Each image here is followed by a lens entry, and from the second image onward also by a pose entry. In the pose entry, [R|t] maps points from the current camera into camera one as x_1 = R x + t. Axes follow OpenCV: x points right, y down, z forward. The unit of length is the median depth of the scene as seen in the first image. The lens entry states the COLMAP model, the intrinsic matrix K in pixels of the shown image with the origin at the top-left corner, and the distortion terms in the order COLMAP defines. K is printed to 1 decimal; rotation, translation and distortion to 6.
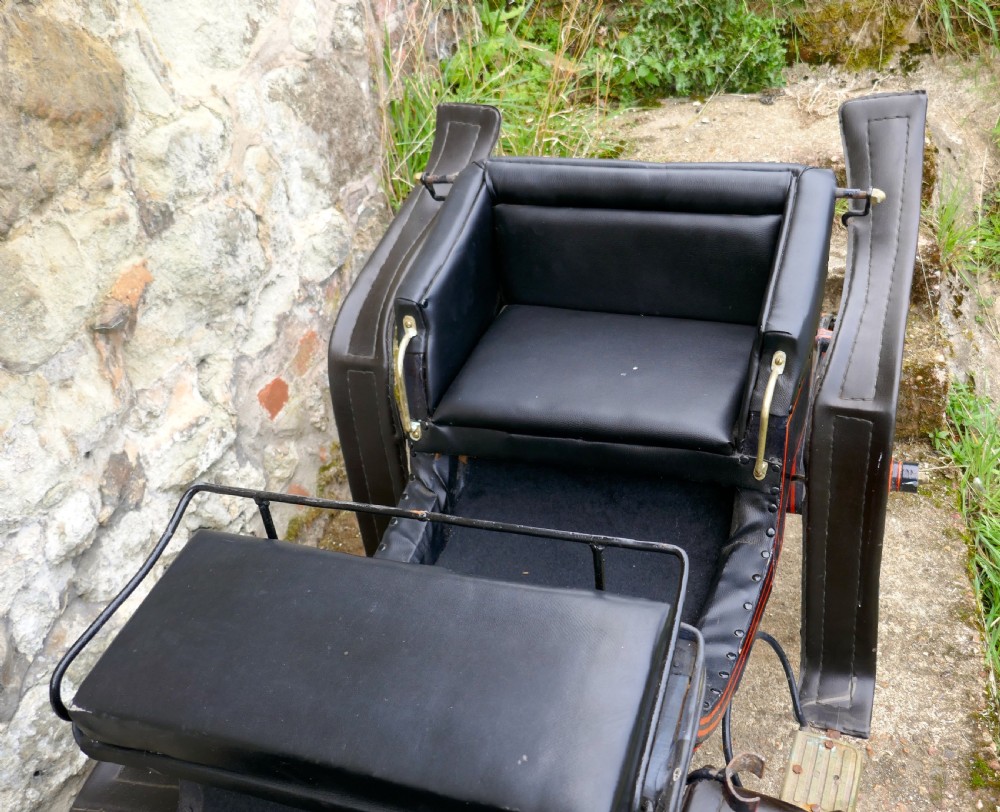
lens RADIAL K [[929.7, 0, 641.3], [0, 929.7, 382.2], [0, 0, 1]] dist [-0.017152, 0.000000]
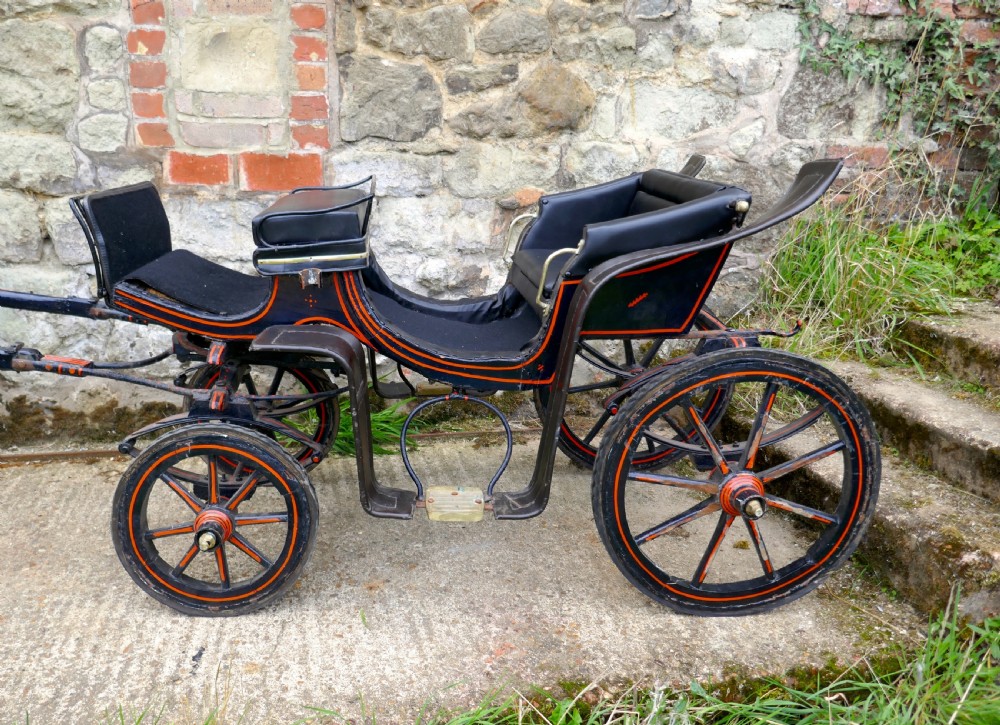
lens RADIAL K [[810.7, 0, 451.4], [0, 810.7, 363.8], [0, 0, 1]] dist [-0.006901, -0.003856]
pose [[0.340374, 0.378194, -0.860880, 0.977312], [-0.610254, 0.785383, 0.103746, 0.092187], [0.715357, 0.490043, 0.498119, 0.182521]]
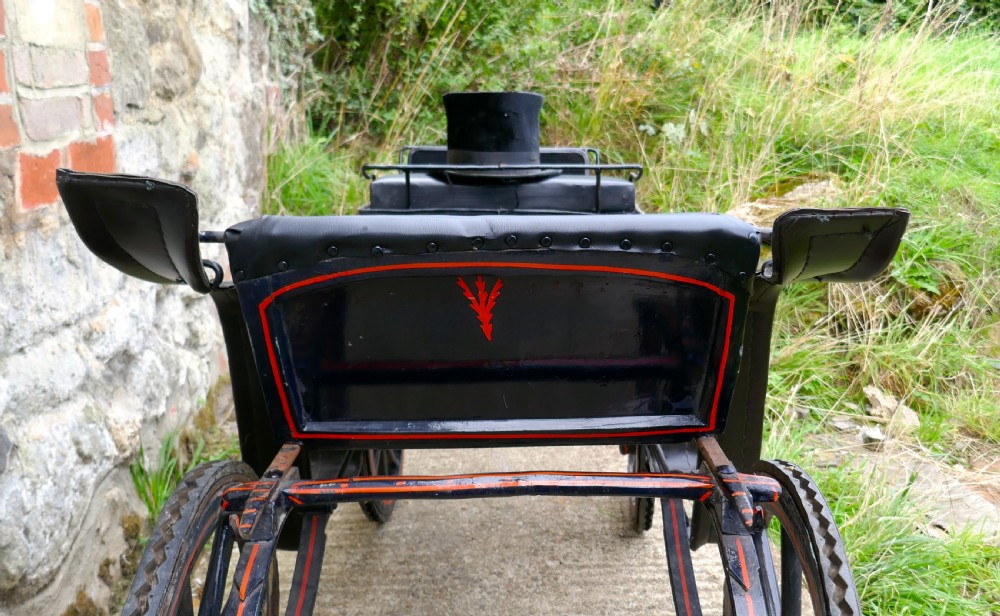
lens RADIAL K [[932.4, 0, 548.9], [0, 932.4, 307.4], [0, 0, 1]] dist [-0.012375, 0.000000]
pose [[0.951437, 0.038981, 0.305367, -0.423491], [0.083967, 0.921478, -0.379247, 0.804845], [-0.296172, 0.386471, 0.873454, -0.557693]]
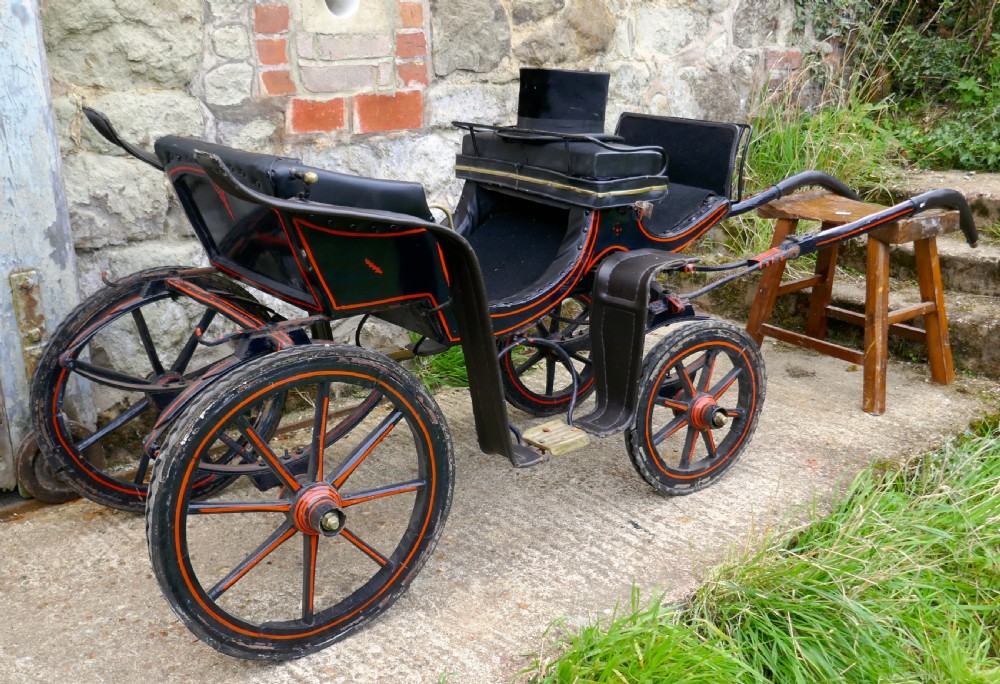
lens RADIAL K [[1034.5, 0, 486.4], [0, 1034.5, 338.8], [0, 0, 1]] dist [-0.008660, 0.000000]
pose [[0.761666, 0.281224, -0.583762, 0.777012], [-0.438872, 0.886698, -0.145458, 0.743725], [0.476715, 0.366987, 0.798789, -0.762793]]
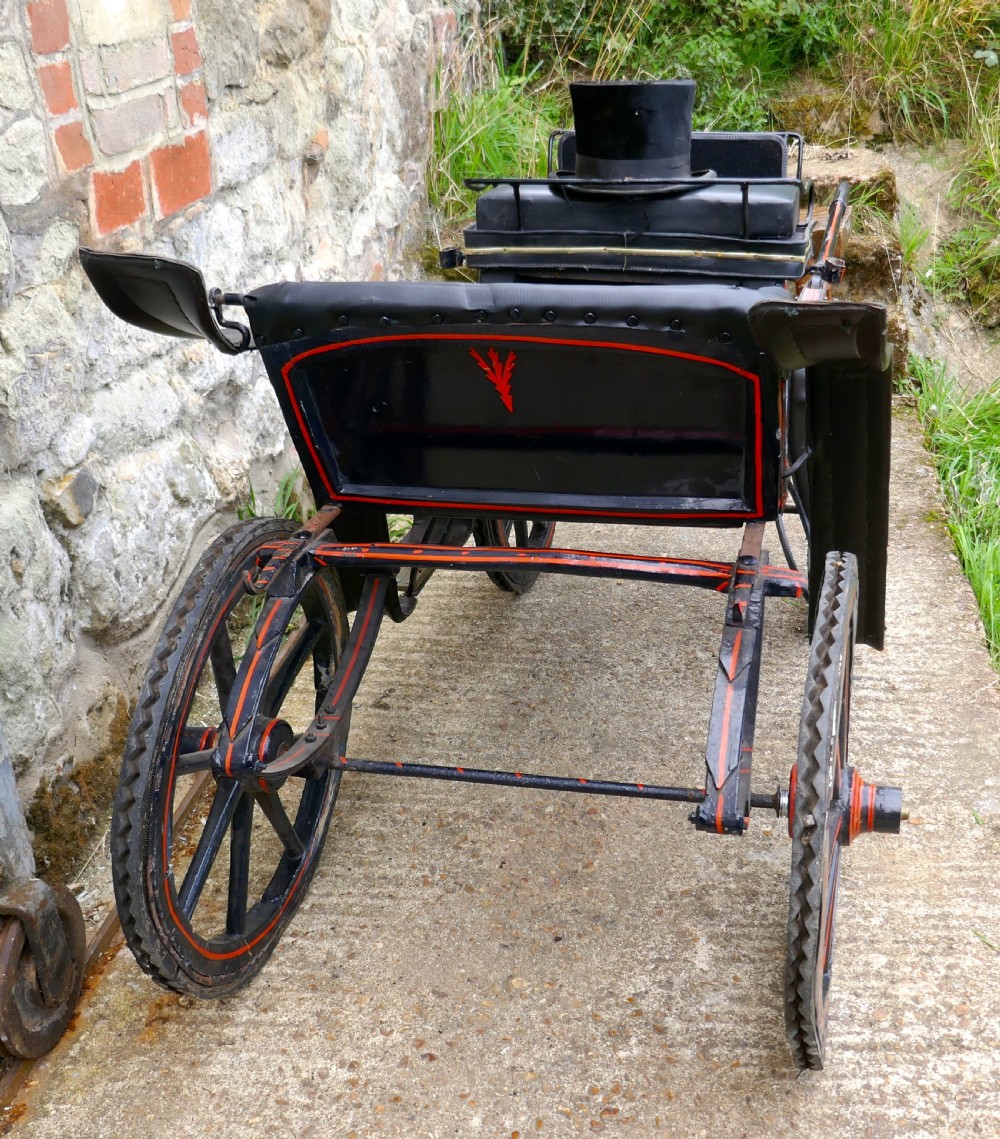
lens RADIAL K [[1389.0, 0, 612.1], [0, 1389.0, 563.6], [0, 0, 1]] dist [-0.023073, 0.000000]
pose [[0.994798, 0.045968, 0.090907, -0.268965], [-0.027156, 0.979772, -0.198265, 0.861086], [-0.098182, 0.194765, 0.975924, -0.879073]]
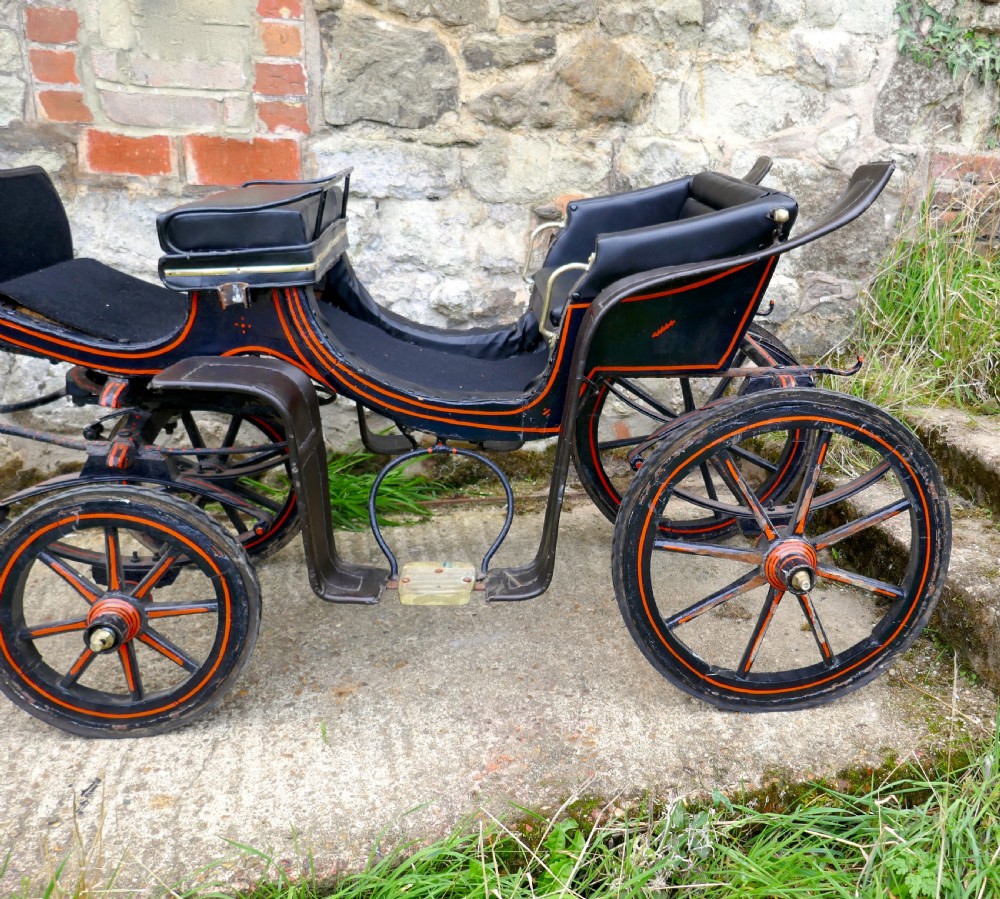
lens RADIAL K [[1001.3, 0, 686.8], [0, 1001.3, 438.1], [0, 0, 1]] dist [-0.011458, 0.000000]
pose [[0.456108, 0.392911, -0.798490, 1.022787], [-0.617980, 0.785479, 0.033510, 0.030831], [0.640364, 0.478167, 0.601075, 0.270883]]
